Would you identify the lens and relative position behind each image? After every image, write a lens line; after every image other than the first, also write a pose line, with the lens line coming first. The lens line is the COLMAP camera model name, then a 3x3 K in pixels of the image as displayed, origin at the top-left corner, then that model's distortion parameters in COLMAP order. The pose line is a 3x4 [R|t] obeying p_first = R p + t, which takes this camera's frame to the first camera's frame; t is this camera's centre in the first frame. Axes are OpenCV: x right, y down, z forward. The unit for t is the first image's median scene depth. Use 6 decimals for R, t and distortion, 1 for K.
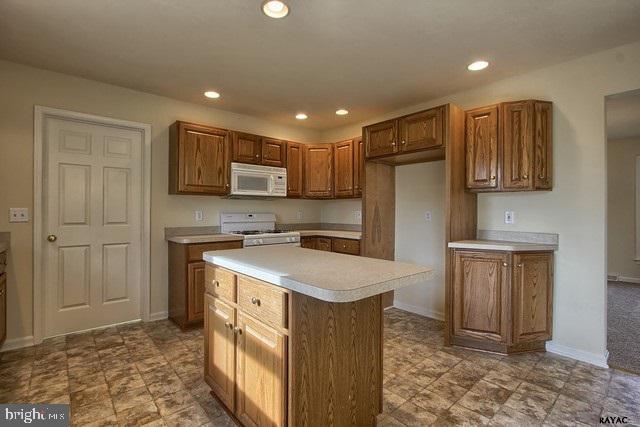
lens RADIAL K [[303.2, 0, 317.5], [0, 303.2, 206.7], [0, 0, 1]] dist [-0.014972, 0.001349]
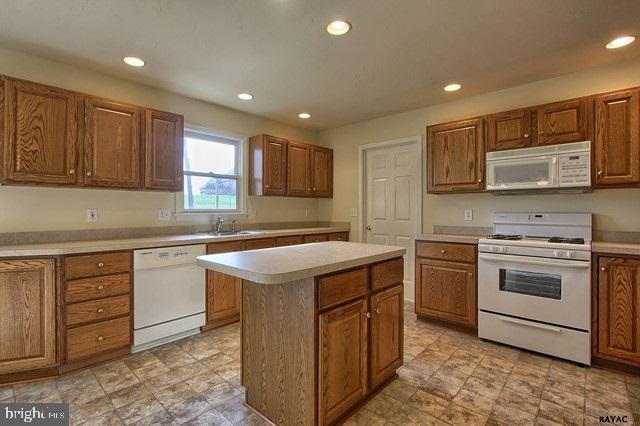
lens RADIAL K [[303.2, 0, 316.2], [0, 303.2, 209.7], [0, 0, 1]] dist [-0.014972, 0.001349]
pose [[0.110246, -0.001652, -0.993903, 0.471435], [0.015475, 0.999880, 0.000055, 0.005926], [0.993784, -0.015387, 0.110259, 0.400445]]
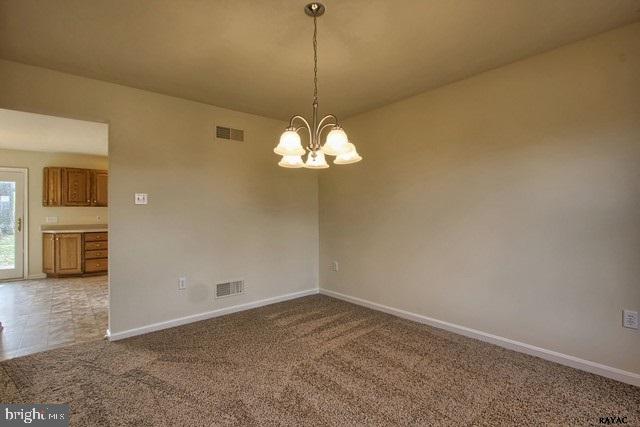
lens RADIAL K [[303.2, 0, 319.3], [0, 303.2, 215.3], [0, 0, 1]] dist [-0.014972, 0.001349]
pose [[-0.063072, -0.006361, -0.997989, 3.367149], [0.032277, 0.999444, -0.008410, 0.152964], [0.997487, -0.032743, -0.062832, 3.454392]]
